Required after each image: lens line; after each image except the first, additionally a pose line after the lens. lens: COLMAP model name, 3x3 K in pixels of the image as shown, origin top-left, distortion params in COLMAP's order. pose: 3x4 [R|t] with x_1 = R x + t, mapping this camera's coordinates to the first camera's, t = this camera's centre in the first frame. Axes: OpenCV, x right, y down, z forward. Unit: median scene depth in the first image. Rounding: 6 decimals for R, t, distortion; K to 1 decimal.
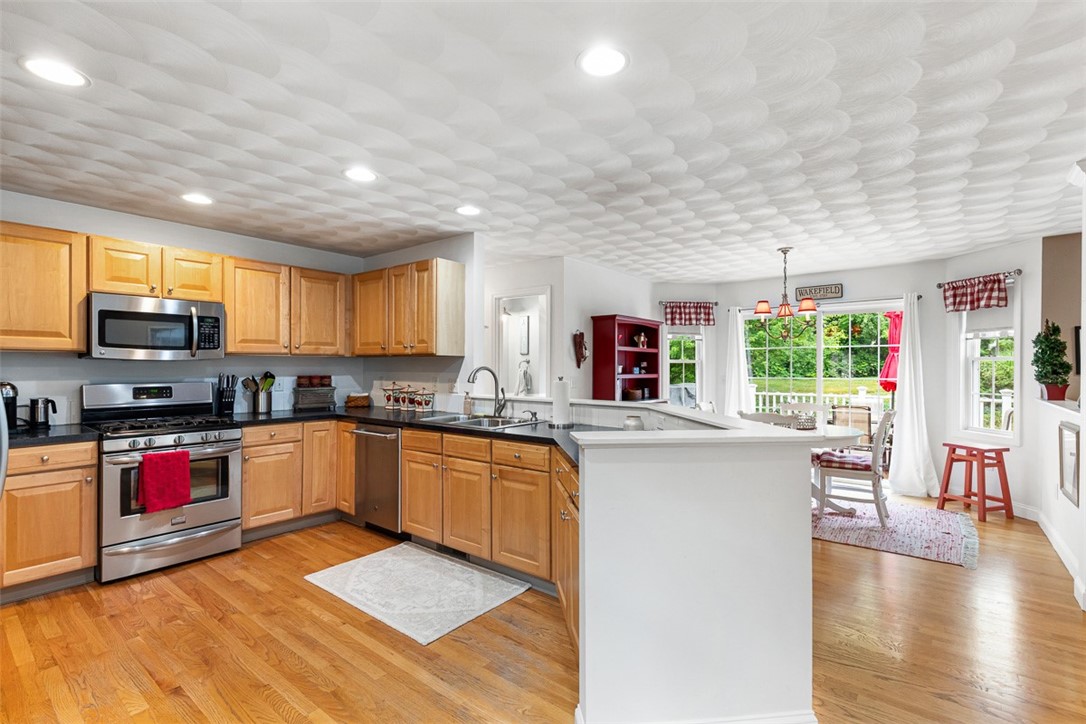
lens RADIAL K [[492.9, 0, 548.0], [0, 492.9, 365.8], [0, 0, 1]] dist [0.009113, -0.002819]
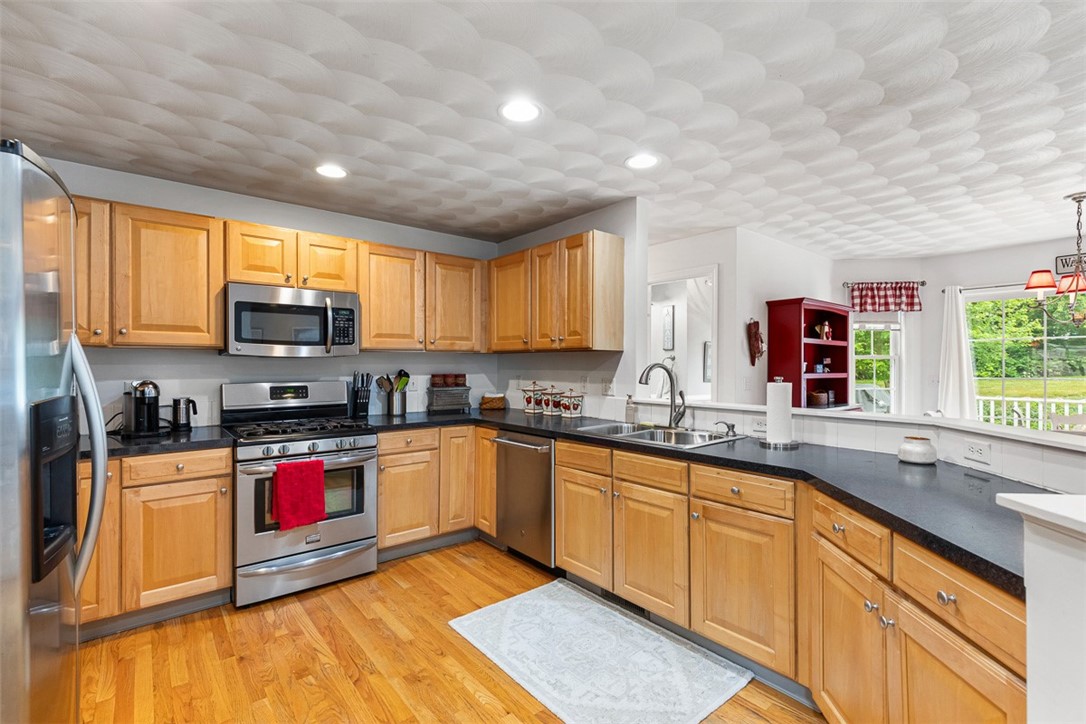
lens RADIAL K [[492.9, 0, 551.6], [0, 492.9, 365.5], [0, 0, 1]] dist [0.009113, -0.002819]
pose [[0.979081, -0.001164, -0.203467, -0.140369], [0.001677, 0.999996, 0.002347, 0.002953], [0.203464, -0.002639, 0.979079, 0.209171]]
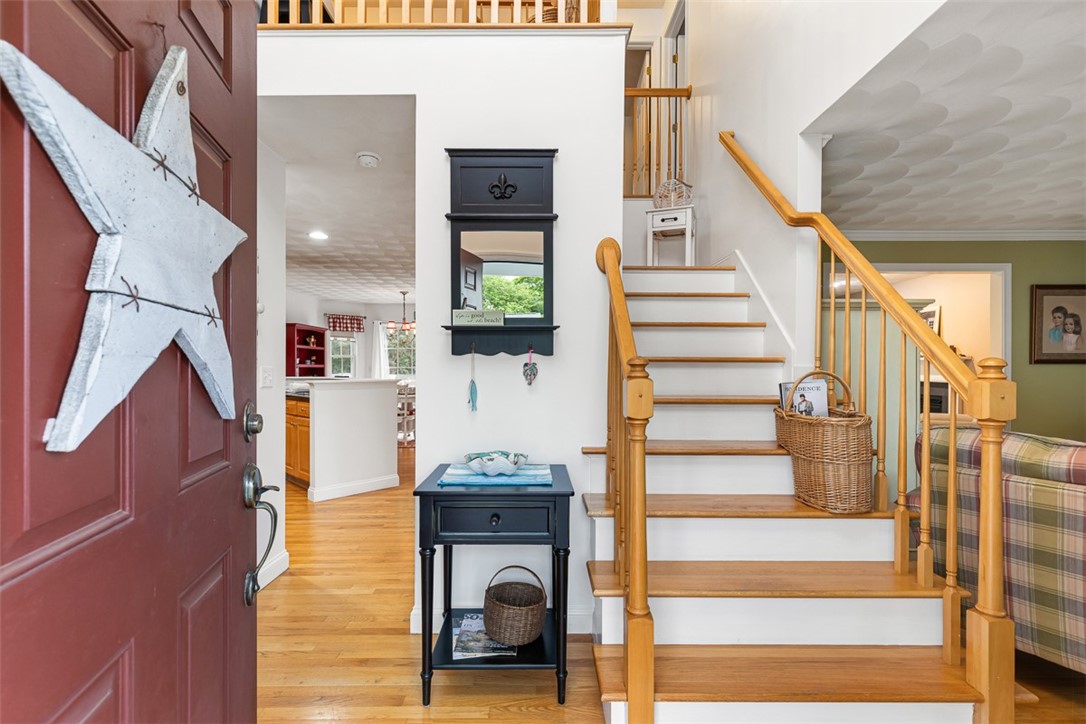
lens RADIAL K [[492.9, 0, 542.6], [0, 492.9, 361.5], [0, 0, 1]] dist [0.009113, -0.002819]
pose [[0.784213, 0.004535, 0.620475, -0.292647], [0.000168, 0.999972, -0.007522, 0.031150], [-0.620492, 0.006003, 0.784190, -0.901618]]
